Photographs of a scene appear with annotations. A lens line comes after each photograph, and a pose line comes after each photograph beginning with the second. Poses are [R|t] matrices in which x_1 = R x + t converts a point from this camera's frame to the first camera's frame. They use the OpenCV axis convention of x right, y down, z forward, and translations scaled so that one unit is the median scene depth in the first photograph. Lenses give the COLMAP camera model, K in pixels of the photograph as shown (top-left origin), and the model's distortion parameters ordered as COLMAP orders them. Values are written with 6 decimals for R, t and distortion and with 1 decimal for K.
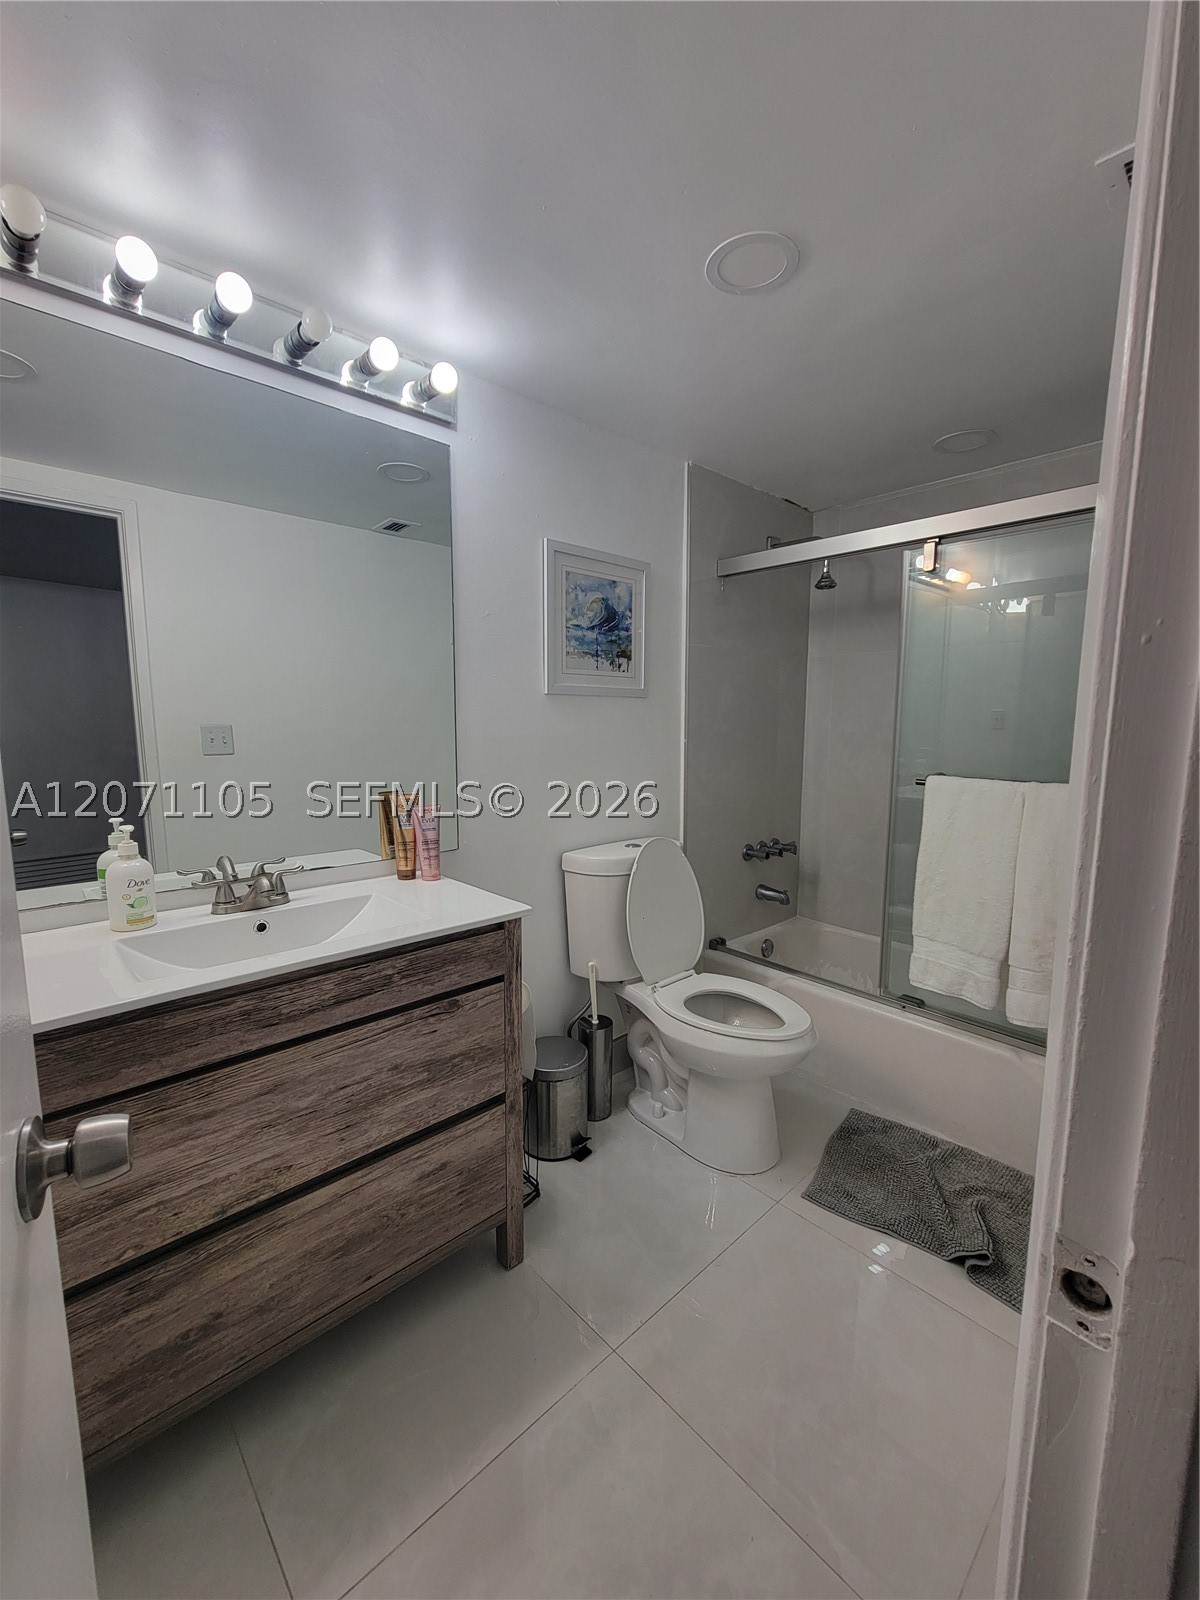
lens RADIAL K [[651.4, 0, 601.6], [0, 651.4, 806.1], [0, 0, 1]] dist [-0.000759, -0.000094]
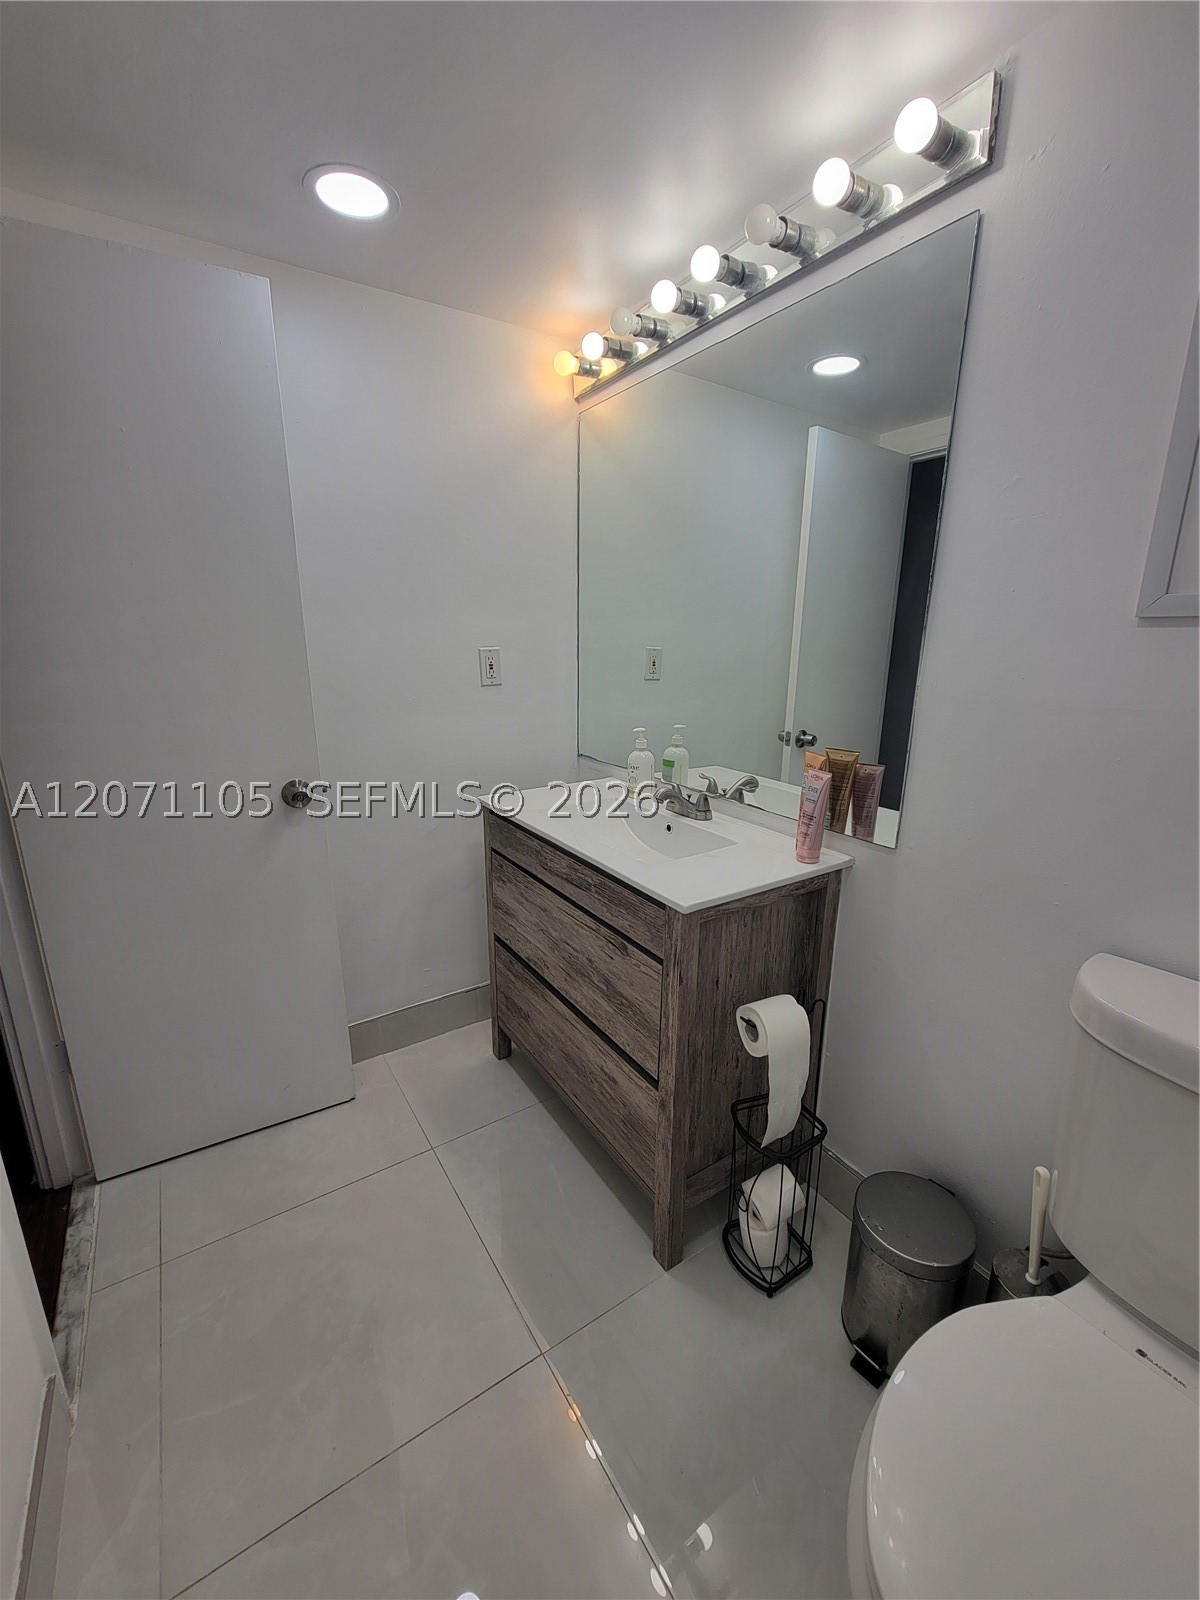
lens RADIAL K [[651.4, 0, 598.9], [0, 651.4, 796.6], [0, 0, 1]] dist [-0.000759, -0.000094]
pose [[-0.163584, 0.243419, -0.956027, 0.708502], [-0.124799, 0.956189, 0.264815, -0.188172], [0.978604, 0.162631, -0.126039, 1.081317]]
